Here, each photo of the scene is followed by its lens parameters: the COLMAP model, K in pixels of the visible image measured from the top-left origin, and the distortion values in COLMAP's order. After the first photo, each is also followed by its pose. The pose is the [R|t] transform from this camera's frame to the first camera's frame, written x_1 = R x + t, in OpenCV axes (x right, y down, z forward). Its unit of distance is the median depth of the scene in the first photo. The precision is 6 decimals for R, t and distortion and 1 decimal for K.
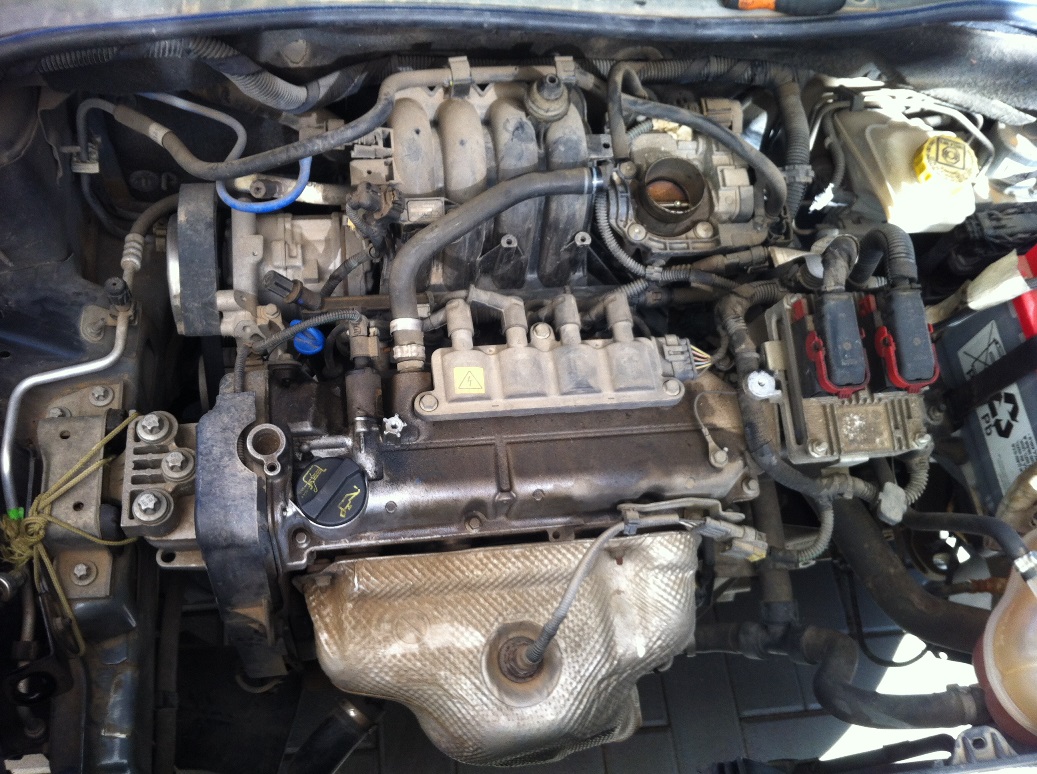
lens RADIAL K [[1056.7, 0, 518.5], [0, 1056.7, 387.0], [0, 0, 1]] dist [0.080144, -0.402291]
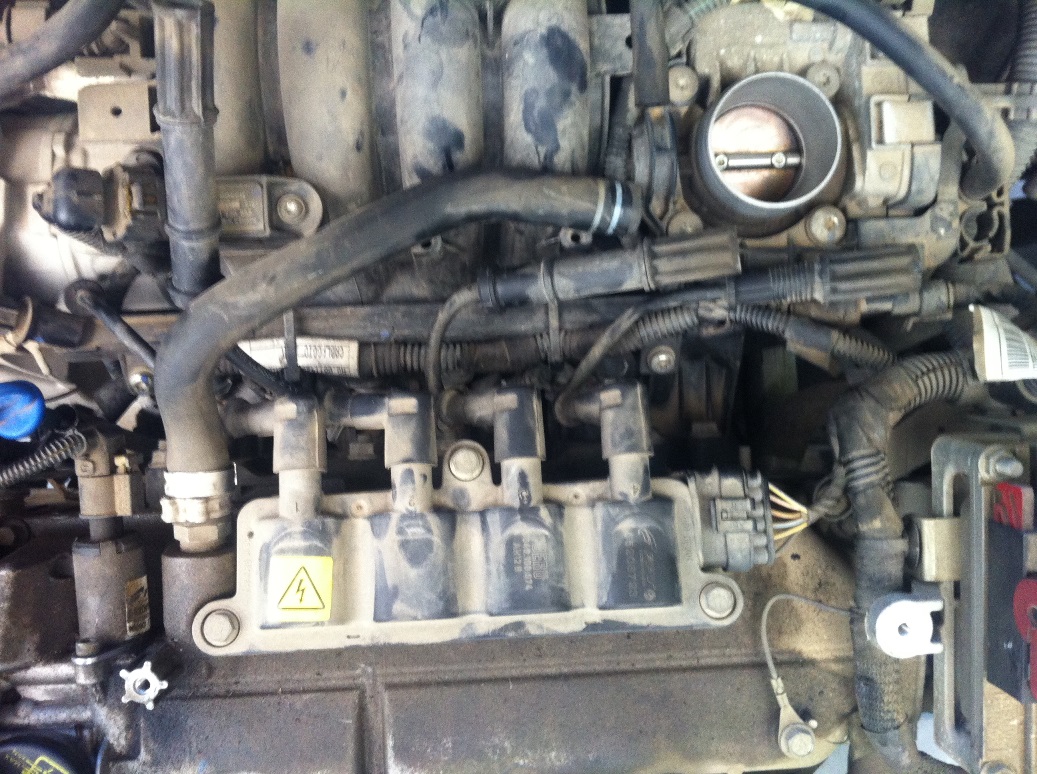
lens RADIAL K [[1056.7, 0, 518.5], [0, 1056.7, 387.0], [0, 0, 1]] dist [0.080144, -0.402291]
pose [[0.994127, 0.060140, -0.089965, 0.089420], [-0.030658, 0.953813, 0.298833, -0.235337], [0.103782, -0.294320, 0.950055, 0.540609]]
